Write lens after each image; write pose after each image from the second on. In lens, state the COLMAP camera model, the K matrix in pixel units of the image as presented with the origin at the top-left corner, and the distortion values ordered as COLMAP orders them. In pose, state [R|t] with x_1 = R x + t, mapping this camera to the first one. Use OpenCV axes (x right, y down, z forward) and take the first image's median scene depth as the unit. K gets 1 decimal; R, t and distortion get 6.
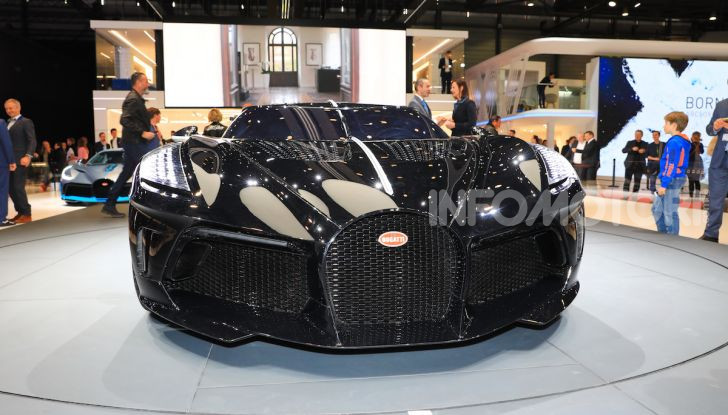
lens RADIAL K [[543.3, 0, 364.3], [0, 543.3, 206.7], [0, 0, 1]] dist [-0.058670, 0.035264]
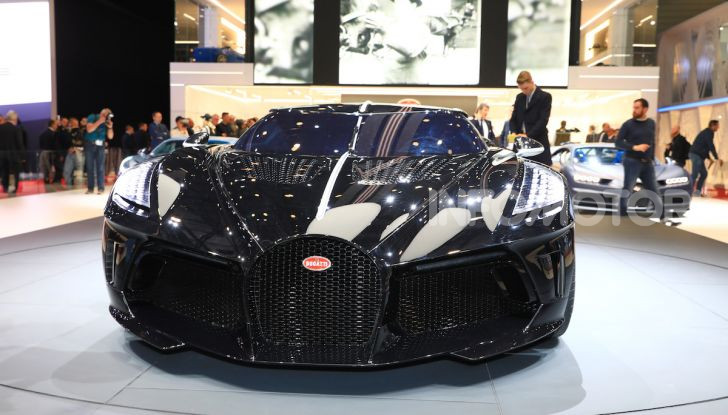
lens RADIAL K [[731.7, 0, 360.6], [0, 731.7, 204.4], [0, 0, 1]] dist [0.013202, 0.000000]
pose [[0.974971, 0.037243, -0.219191, 0.069695], [-0.039973, 0.999168, -0.008033, -0.007260], [0.218710, 0.016594, 0.975649, -0.056383]]
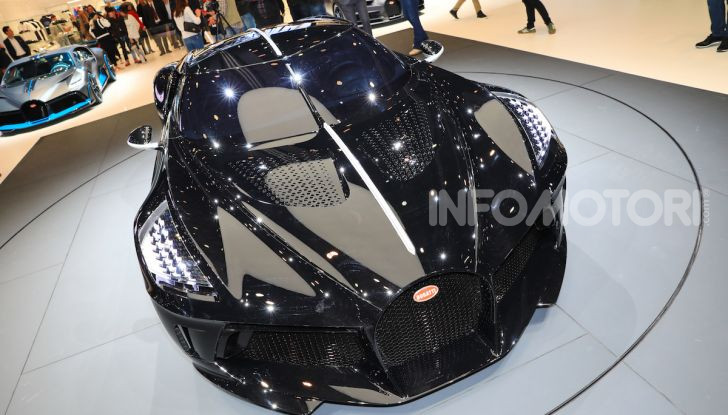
lens RADIAL K [[489.6, 0, 365.4], [0, 489.6, 205.4], [0, 0, 1]] dist [-0.076847, 0.044475]
pose [[0.960880, -0.266362, 0.075894, -0.013858], [0.218800, 0.898041, 0.381640, -0.077549], [-0.169810, -0.350105, 0.921190, 0.030868]]
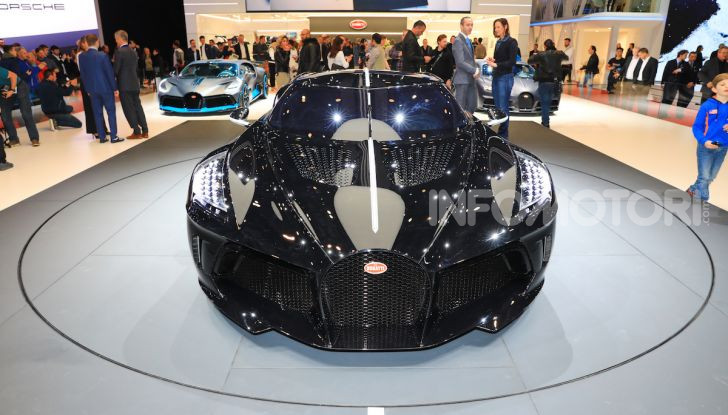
lens RADIAL K [[489.6, 0, 363.7], [0, 489.6, 209.0], [0, 0, 1]] dist [-0.076847, 0.044475]
pose [[0.990571, 0.052135, -0.126692, 0.026375], [-0.021820, 0.972994, 0.229799, -0.054568], [0.135251, -0.224867, 0.964957, -0.015426]]
